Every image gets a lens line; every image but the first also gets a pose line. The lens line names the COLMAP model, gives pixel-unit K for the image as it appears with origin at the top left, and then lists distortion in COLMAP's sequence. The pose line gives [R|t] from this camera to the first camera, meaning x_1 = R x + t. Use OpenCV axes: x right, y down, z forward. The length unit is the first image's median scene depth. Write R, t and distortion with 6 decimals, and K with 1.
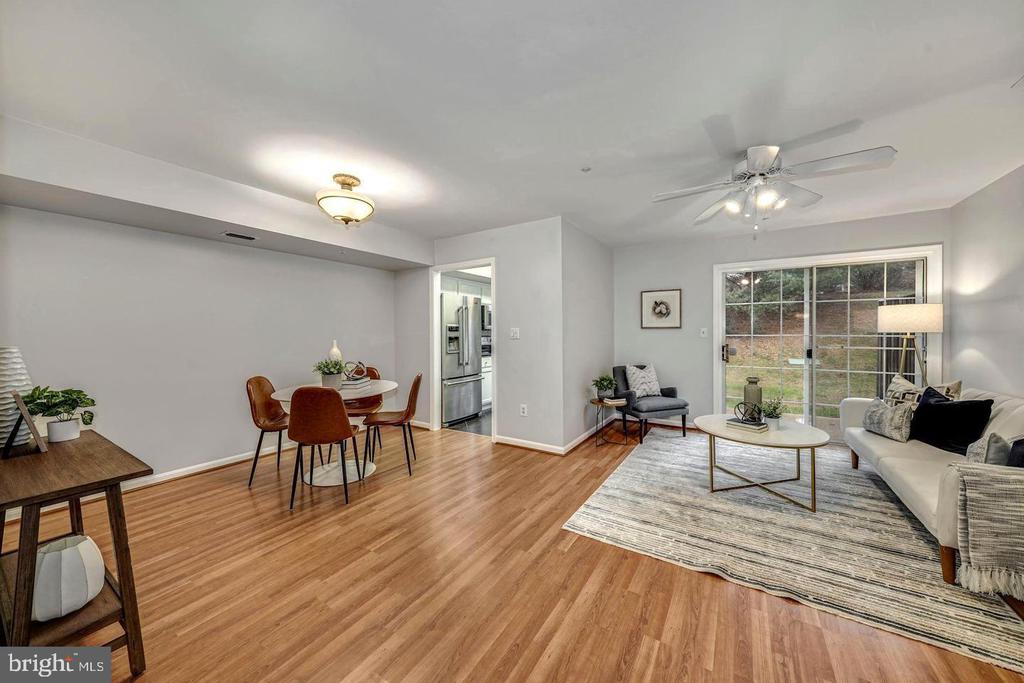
lens RADIAL K [[363.6, 0, 519.4], [0, 363.6, 336.2], [0, 0, 1]] dist [-0.000241, -0.000025]
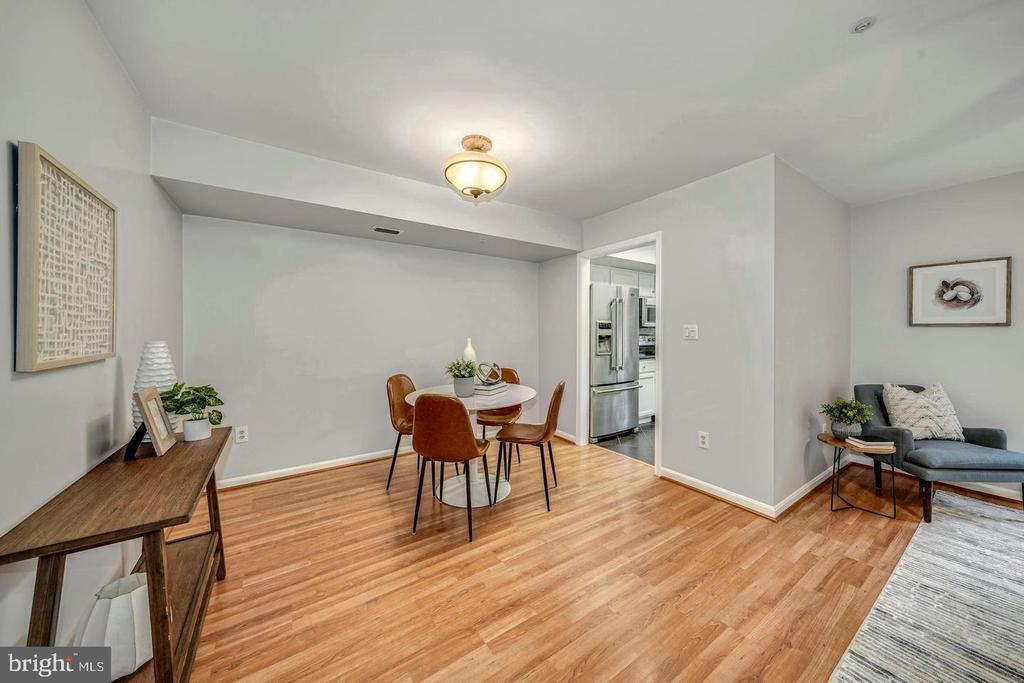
lens RADIAL K [[355.3, 0, 516.4], [0, 355.3, 332.9], [0, 0, 1]] dist [0.000141, 0.000010]
pose [[0.913836, 0.010190, -0.405955, -0.051015], [-0.011140, 0.999938, 0.000024, -0.002884], [0.405930, 0.004501, 0.913893, 0.248184]]
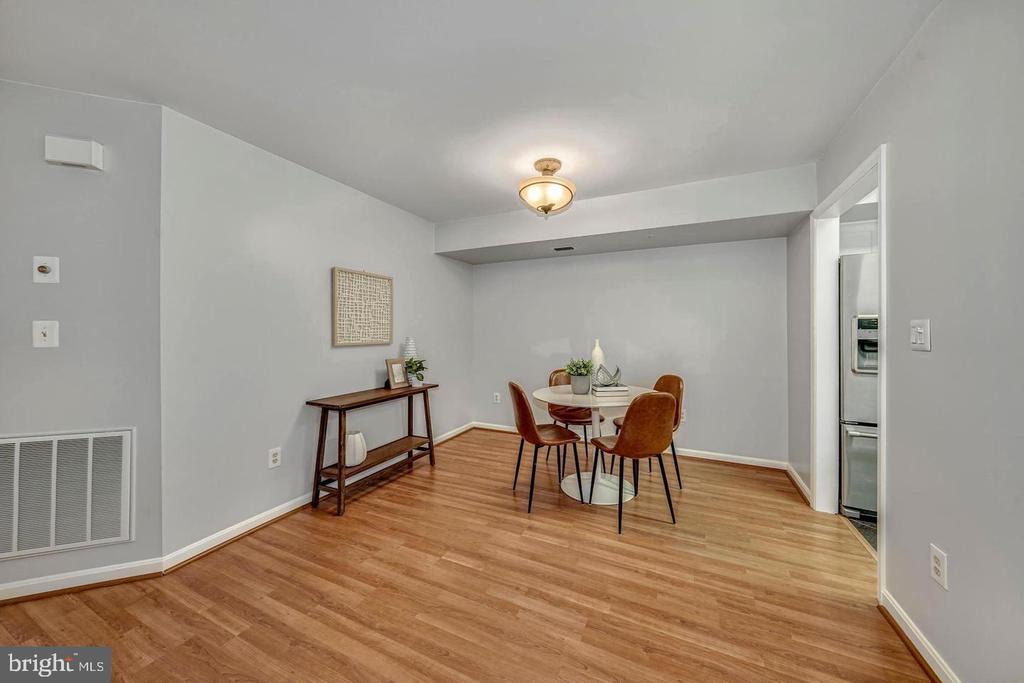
lens RADIAL K [[355.3, 0, 516.4], [0, 355.3, 332.9], [0, 0, 1]] dist [0.000141, 0.000010]
pose [[0.111856, 0.008598, -0.993687, 0.339505], [-0.011481, 0.999907, 0.007359, -0.008780], [0.993658, 0.010586, 0.111945, 0.675542]]
